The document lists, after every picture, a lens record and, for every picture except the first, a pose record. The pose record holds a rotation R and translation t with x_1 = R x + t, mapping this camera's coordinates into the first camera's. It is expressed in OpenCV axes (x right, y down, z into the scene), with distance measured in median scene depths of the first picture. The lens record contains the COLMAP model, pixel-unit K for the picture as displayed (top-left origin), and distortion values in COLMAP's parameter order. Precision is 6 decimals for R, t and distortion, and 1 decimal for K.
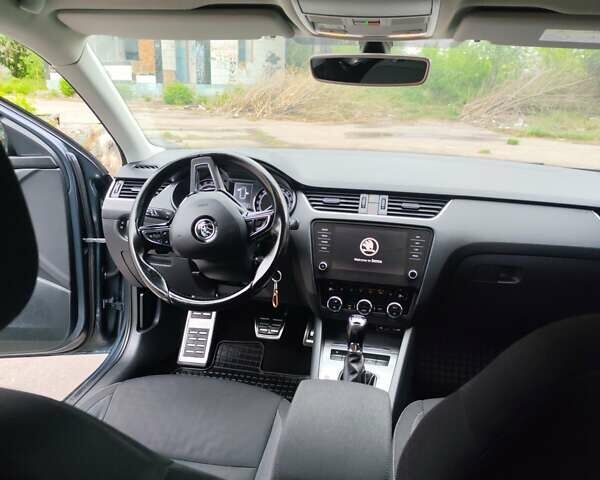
lens RADIAL K [[541.6, 0, 300.1], [0, 541.6, 216.3], [0, 0, 1]] dist [0.017341, -0.011919]
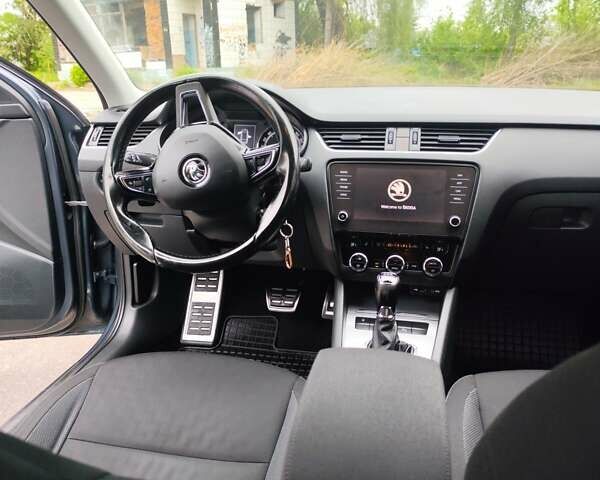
lens RADIAL K [[541.6, 0, 300.1], [0, 541.6, 216.3], [0, 0, 1]] dist [0.017341, -0.011919]
pose [[0.999060, -0.031160, -0.030147, 0.002178], [0.031971, 0.999130, 0.026791, 0.066284], [0.029286, -0.027730, 0.999186, 0.175096]]
